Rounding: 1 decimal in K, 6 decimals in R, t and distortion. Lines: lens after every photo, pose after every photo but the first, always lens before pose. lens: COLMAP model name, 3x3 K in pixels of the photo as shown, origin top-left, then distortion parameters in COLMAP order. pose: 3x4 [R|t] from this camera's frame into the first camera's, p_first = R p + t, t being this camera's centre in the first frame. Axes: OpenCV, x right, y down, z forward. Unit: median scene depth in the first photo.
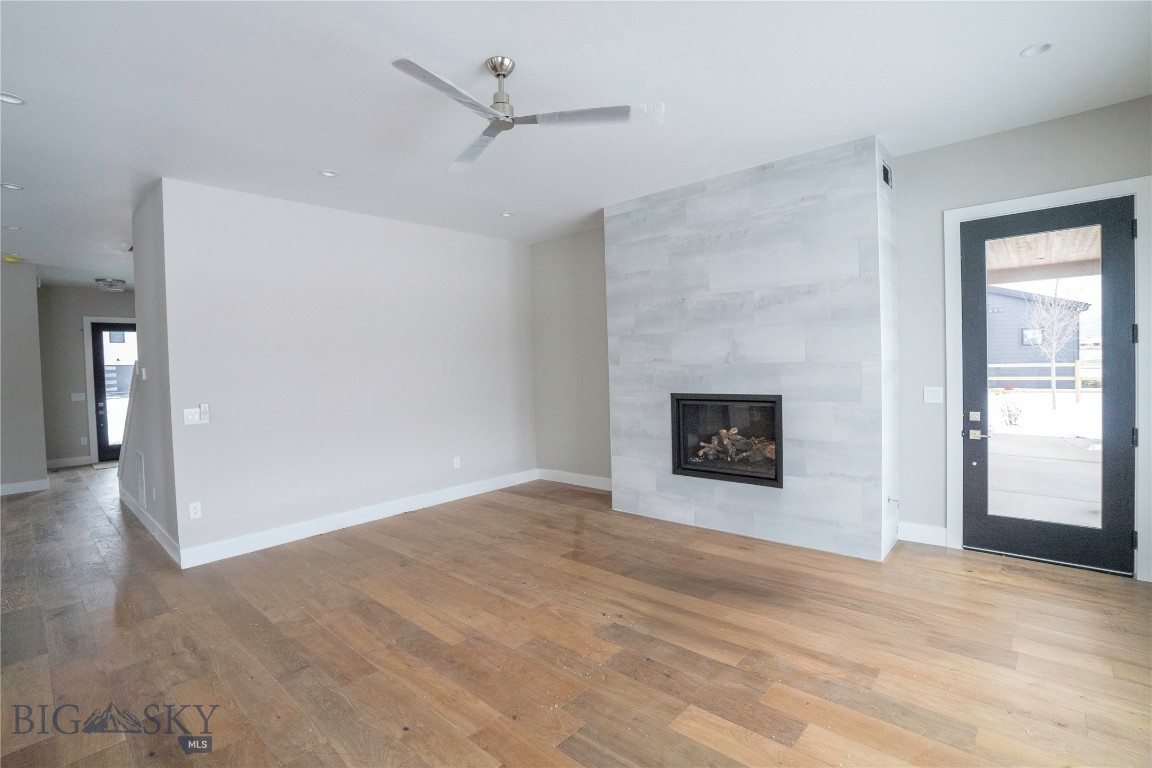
lens RADIAL K [[535.3, 0, 576.3], [0, 535.3, 381.8], [0, 0, 1]] dist [-0.072039, 0.028072]
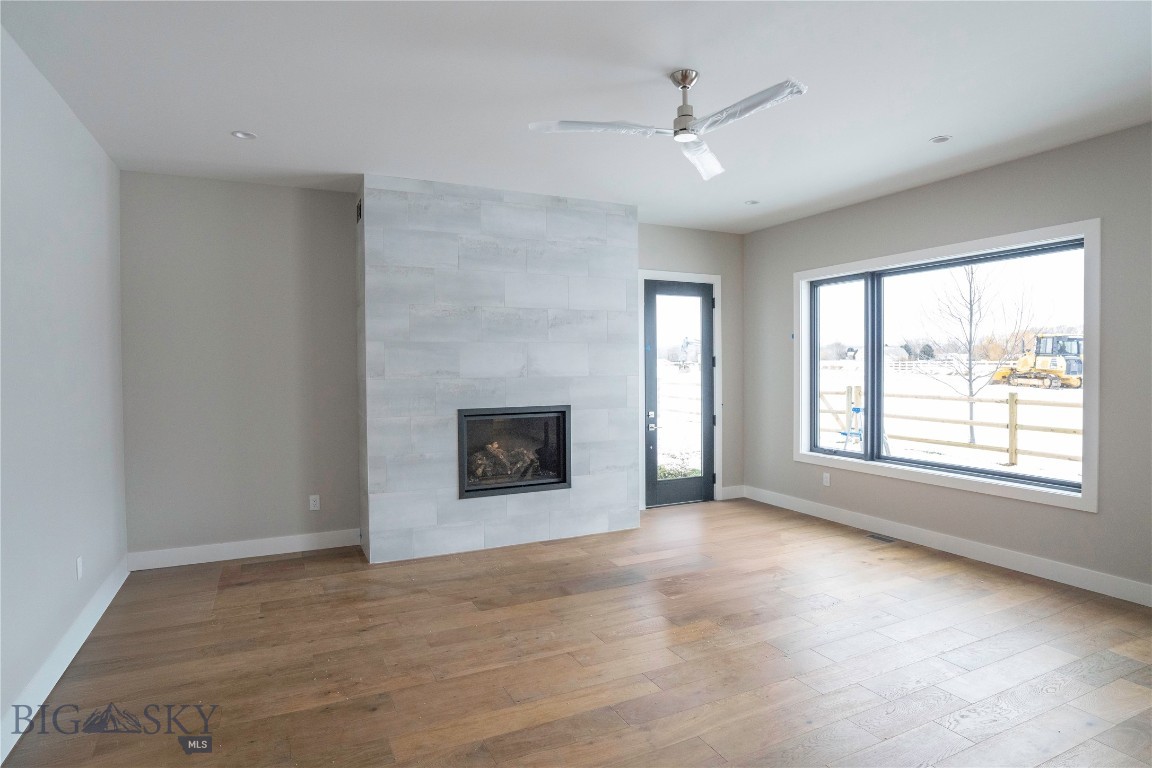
lens RADIAL K [[587.7, 0, 628.7], [0, 587.7, 386.2], [0, 0, 1]] dist [-0.053324, 0.000538]
pose [[0.363112, -0.005428, 0.931730, -0.673425], [0.028384, 0.999583, -0.005239, -0.004809], [-0.931313, 0.028349, 0.363115, 0.393793]]
